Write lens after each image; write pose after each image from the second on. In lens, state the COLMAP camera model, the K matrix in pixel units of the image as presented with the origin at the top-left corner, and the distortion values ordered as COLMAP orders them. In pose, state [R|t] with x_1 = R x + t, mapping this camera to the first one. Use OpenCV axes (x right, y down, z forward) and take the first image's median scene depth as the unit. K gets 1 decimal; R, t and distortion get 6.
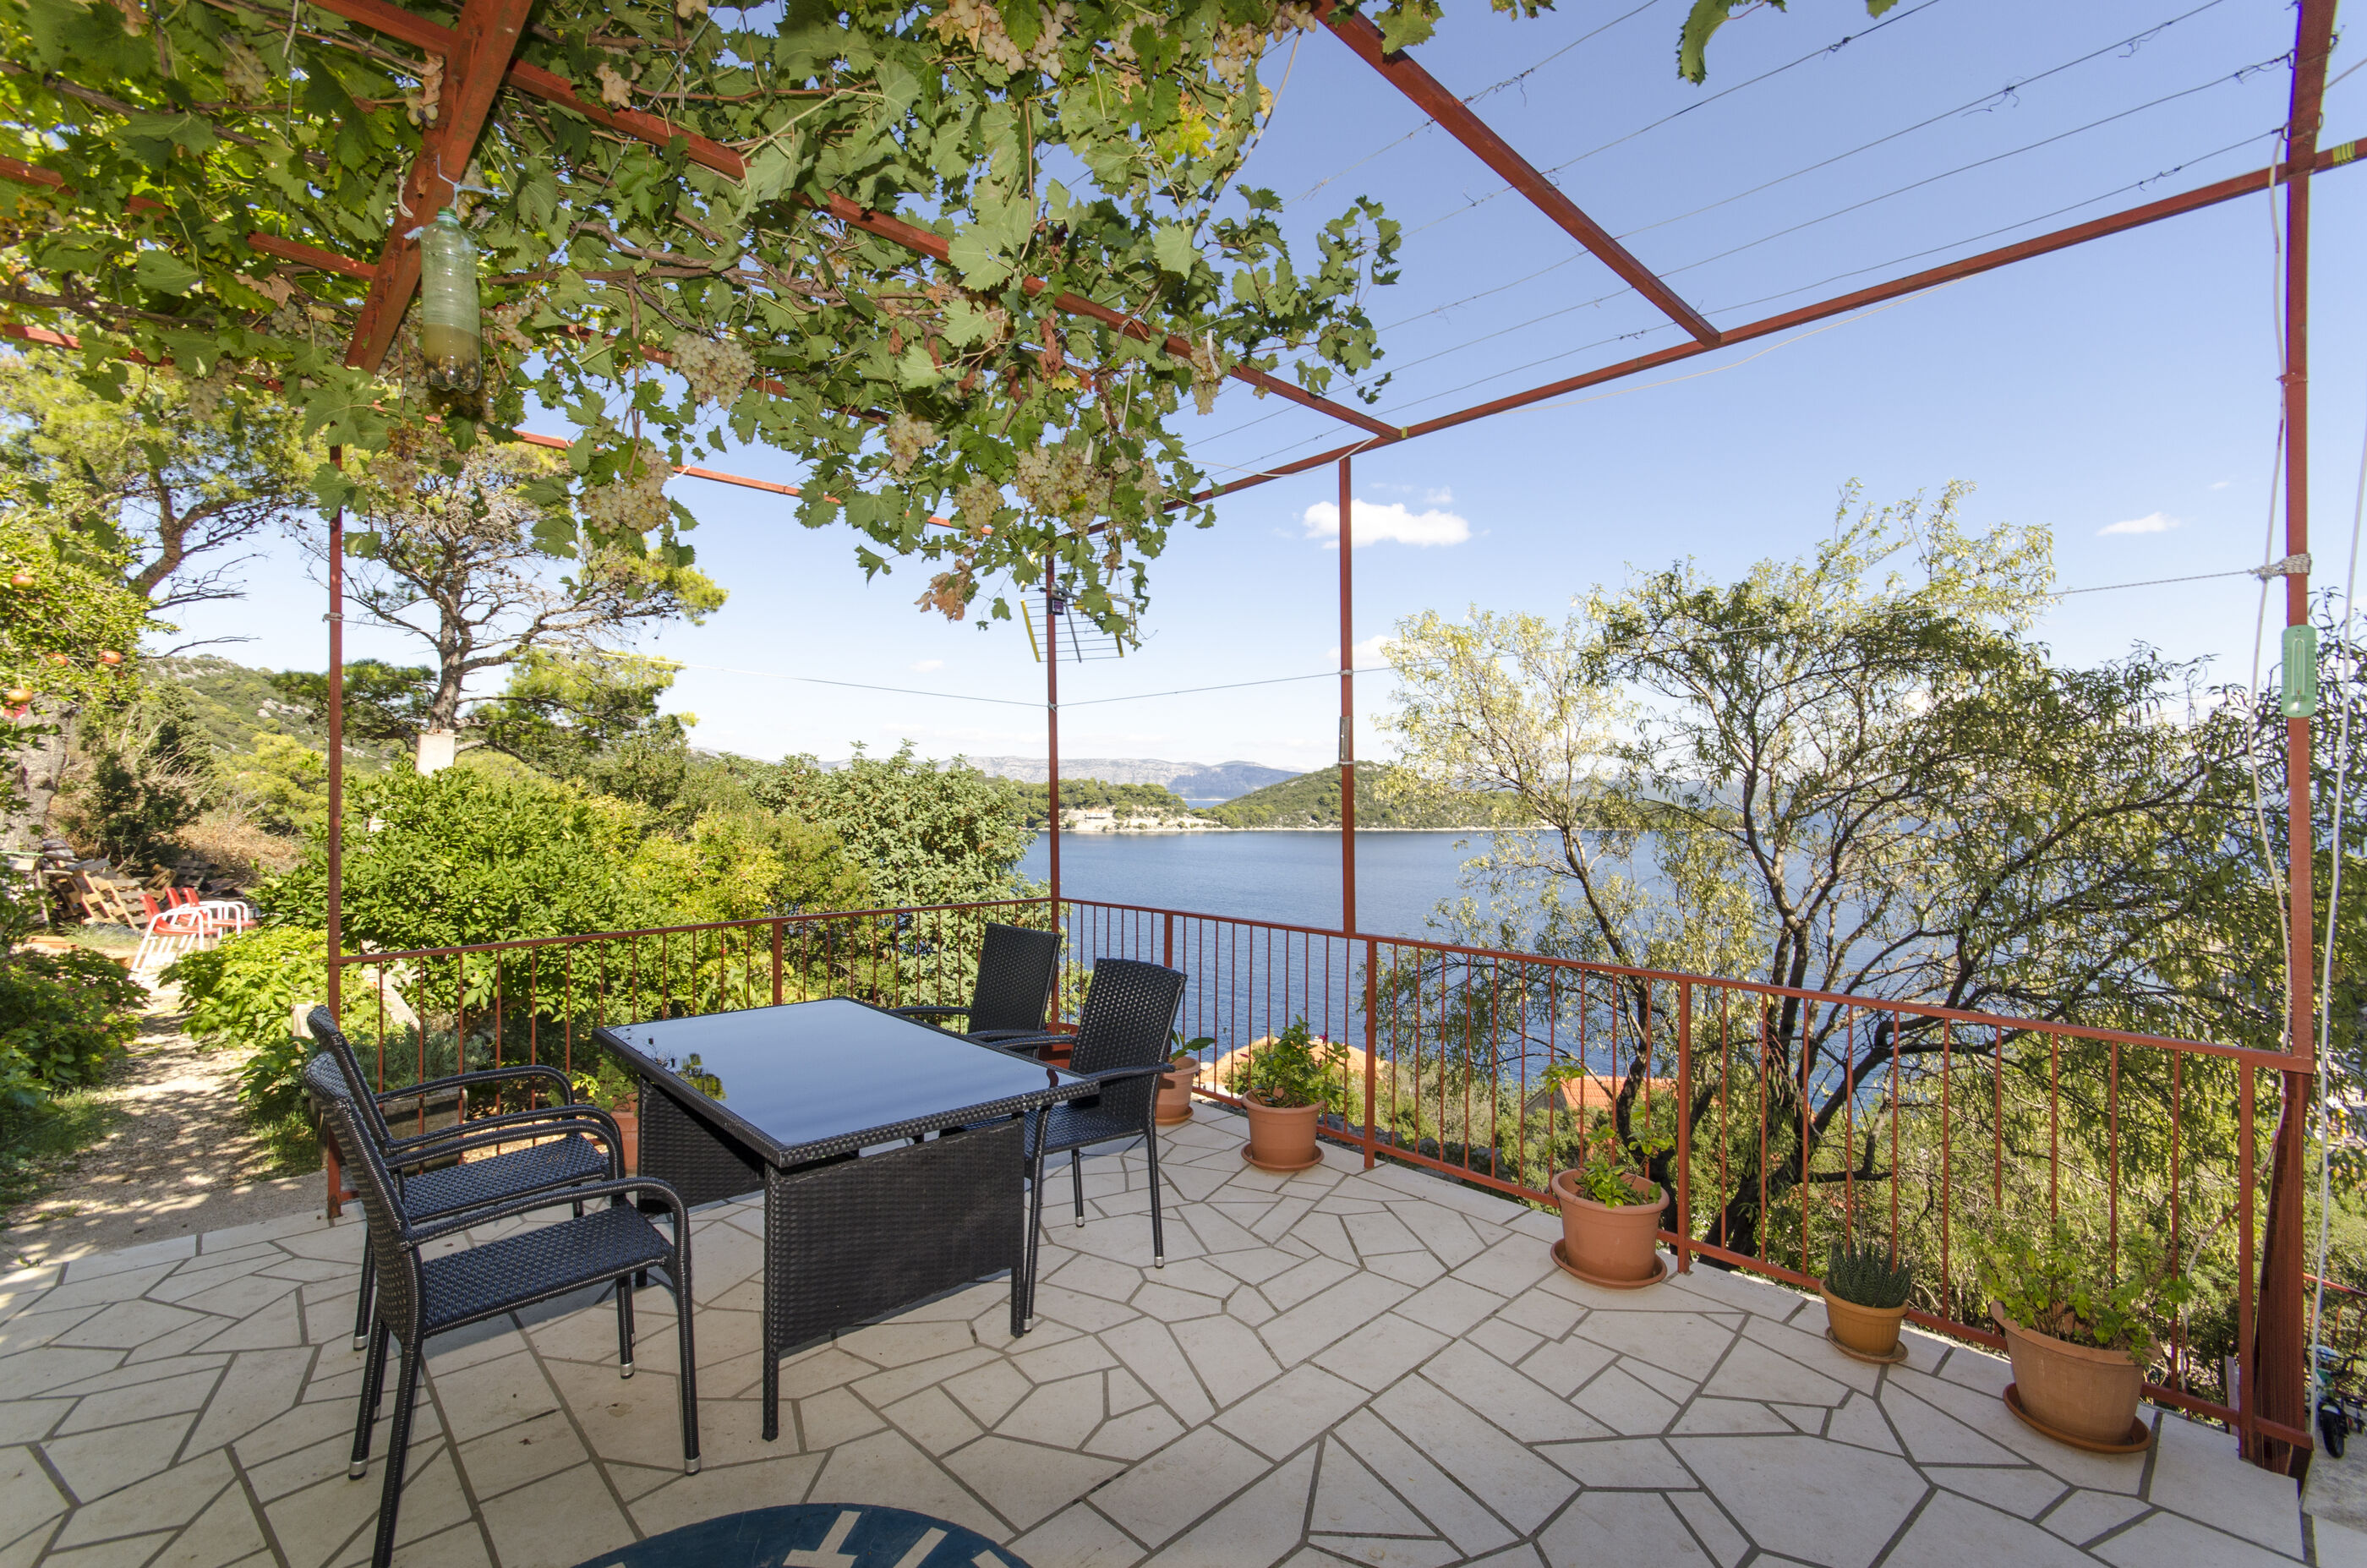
lens RADIAL K [[1020.2, 0, 1183.5], [0, 1020.2, 794.3], [0, 0, 1]] dist [0.002137, 0.001018]
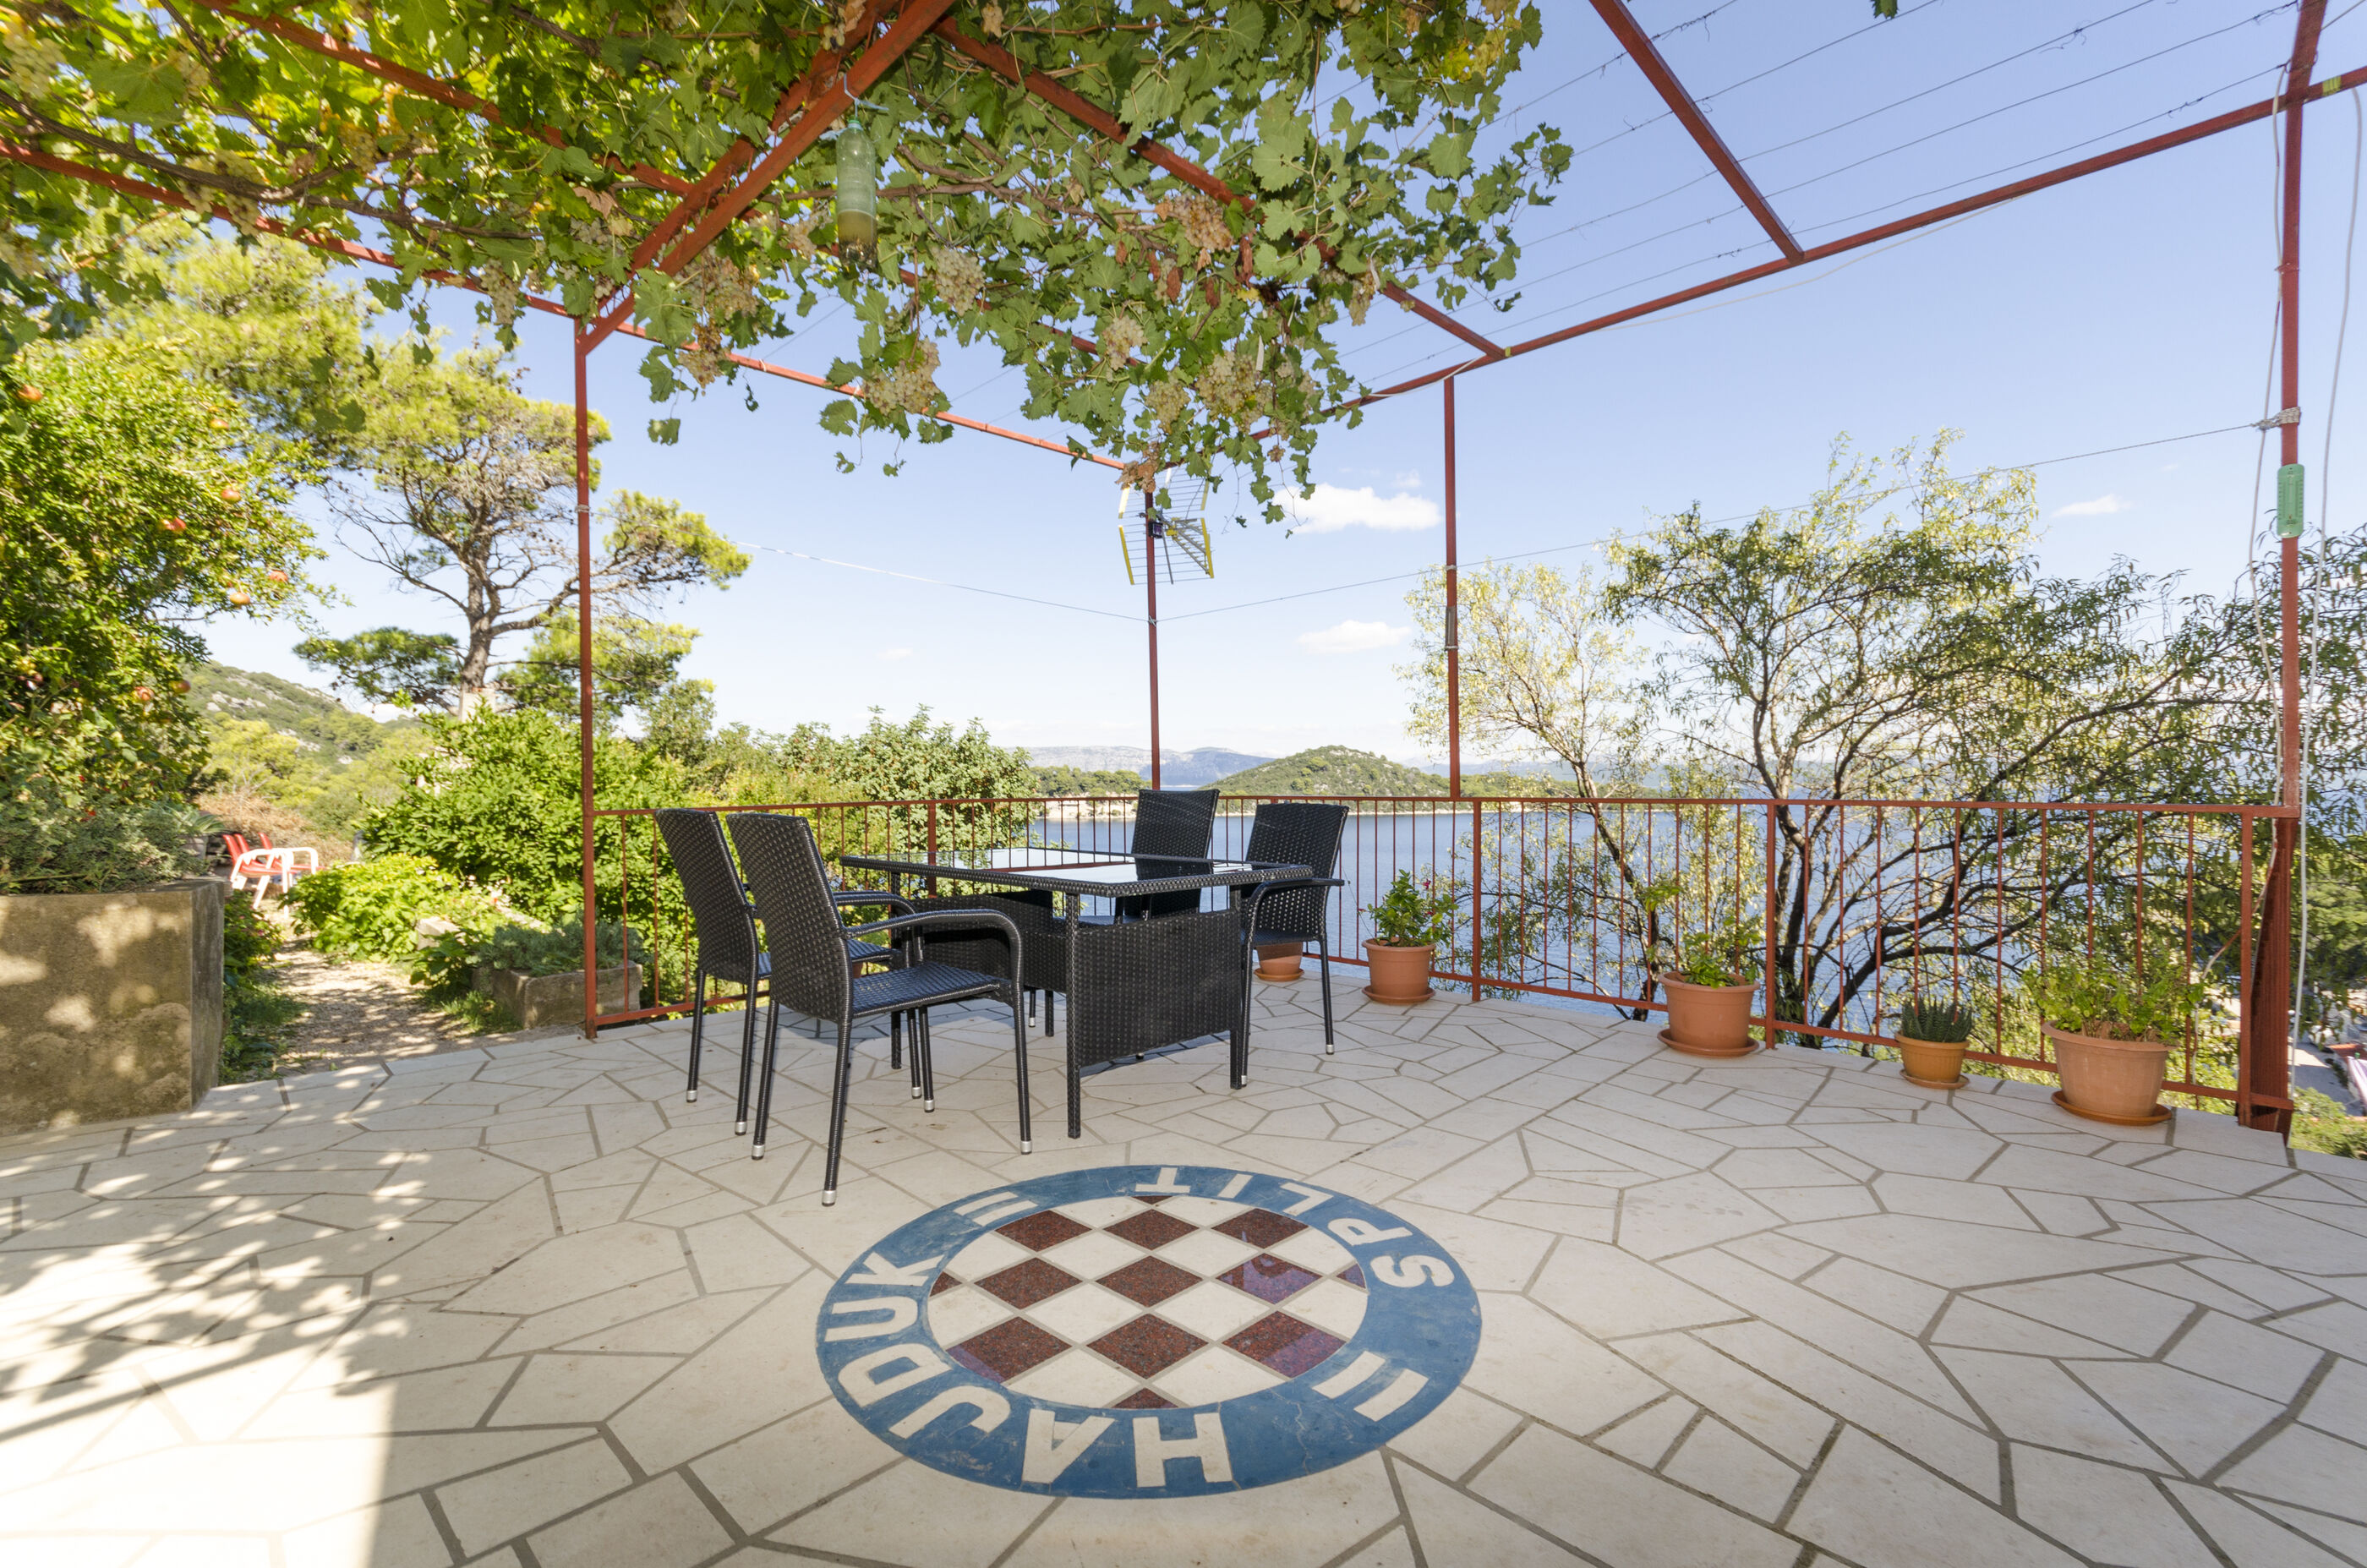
lens RADIAL K [[1016.4, 0, 1184.6], [0, 1016.4, 792.5], [0, 0, 1]] dist [0.000227, 0.004467]
pose [[0.999578, -0.010148, 0.027221, -0.090301], [0.009821, 0.999878, 0.012133, 0.060362], [-0.027341, -0.011861, 0.999556, -0.066261]]
